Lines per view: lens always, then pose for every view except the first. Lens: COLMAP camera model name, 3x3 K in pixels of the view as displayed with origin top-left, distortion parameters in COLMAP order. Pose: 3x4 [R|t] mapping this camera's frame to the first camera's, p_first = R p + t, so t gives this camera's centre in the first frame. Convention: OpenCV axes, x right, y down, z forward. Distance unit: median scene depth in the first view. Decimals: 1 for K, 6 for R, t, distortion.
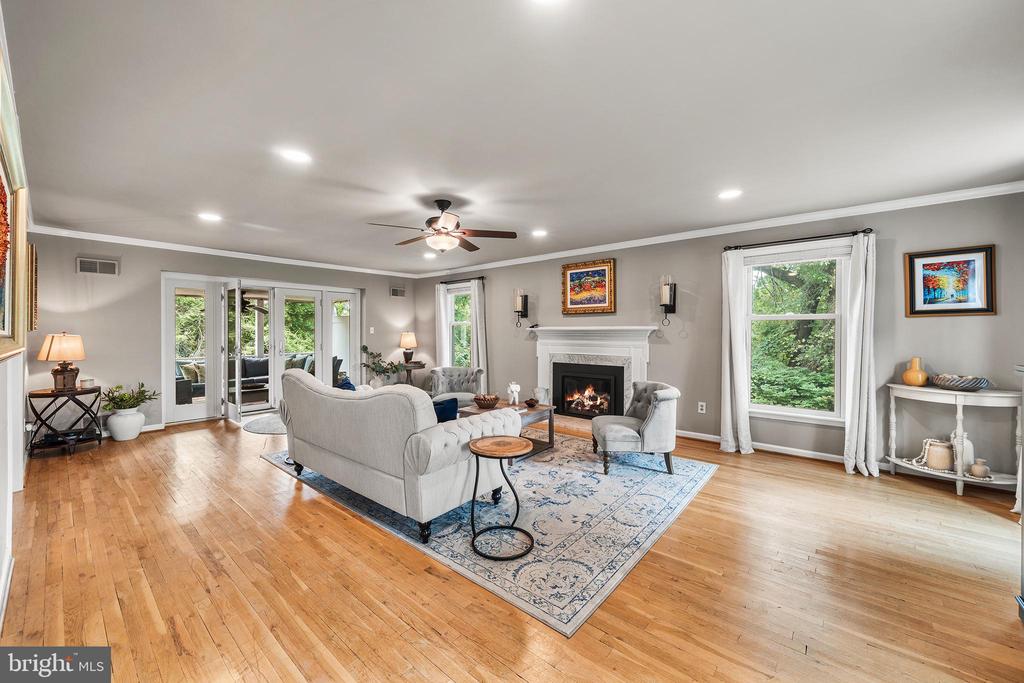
lens RADIAL K [[382.0, 0, 510.0], [0, 382.0, 331.6], [0, 0, 1]] dist [-0.001004, 0.000106]
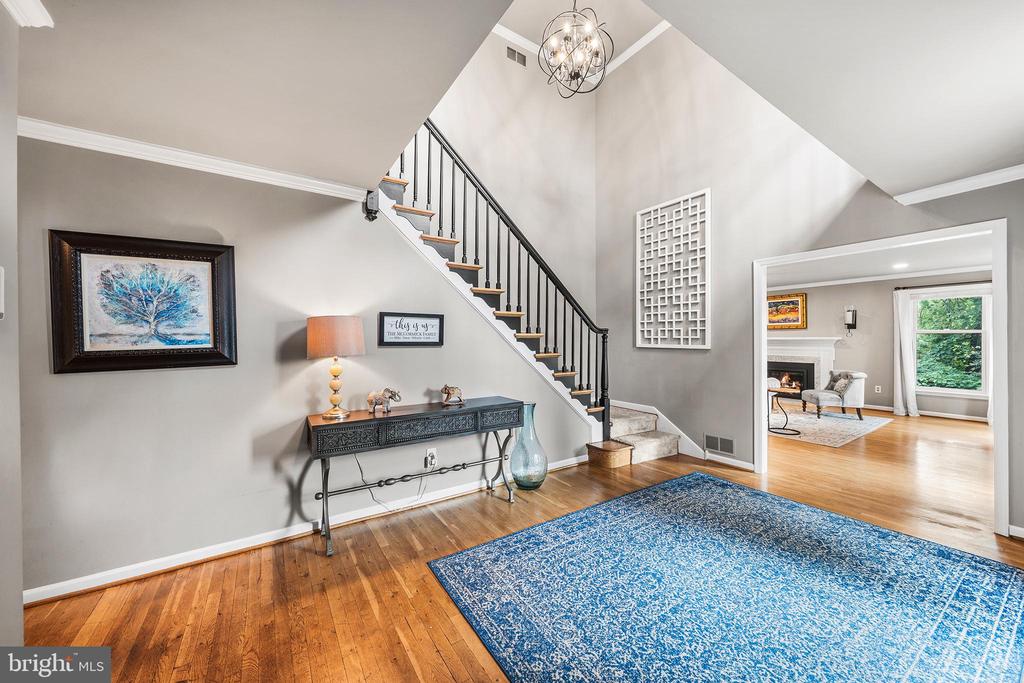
lens RADIAL K [[382.0, 0, 505.7], [0, 382.0, 336.1], [0, 0, 1]] dist [-0.001004, 0.000106]
pose [[0.964662, -0.006720, -0.263403, -0.478930], [0.004468, 0.999948, -0.009149, -0.009600], [0.263451, 0.007648, 0.964642, -0.785740]]
